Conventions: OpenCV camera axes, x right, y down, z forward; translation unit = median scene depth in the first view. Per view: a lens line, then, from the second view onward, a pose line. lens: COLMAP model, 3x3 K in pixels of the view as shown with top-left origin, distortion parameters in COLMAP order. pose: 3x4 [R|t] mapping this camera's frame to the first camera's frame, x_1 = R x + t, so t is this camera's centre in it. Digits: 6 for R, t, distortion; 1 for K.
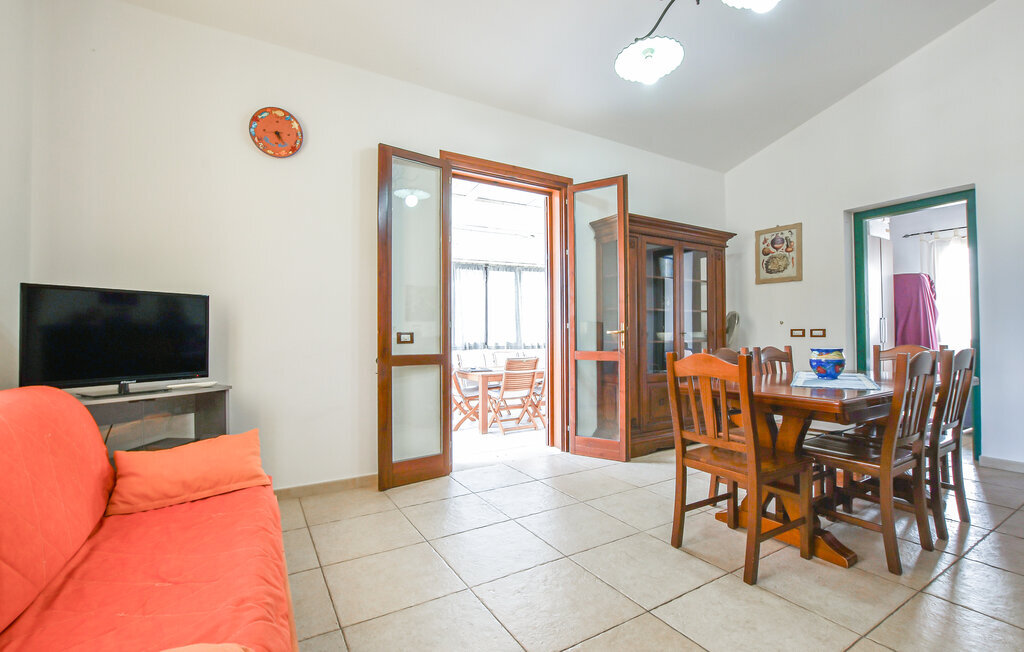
lens RADIAL K [[453.5, 0, 516.6], [0, 453.5, 330.5], [0, 0, 1]] dist [-0.023328, 0.000009]
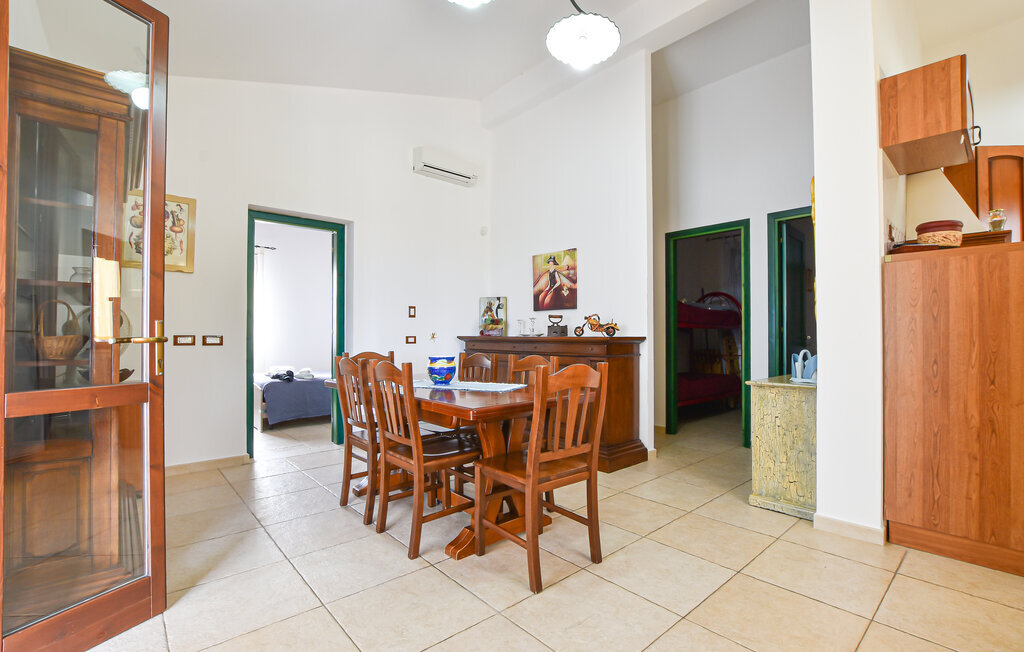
lens RADIAL K [[460.9, 0, 525.2], [0, 460.9, 321.4], [0, 0, 1]] dist [-0.000198, -0.000025]
pose [[-0.192542, 0.040654, 0.980446, -0.263667], [-0.012356, 0.998962, -0.043848, 0.000514], [-0.981211, -0.020557, -0.191840, 0.596121]]
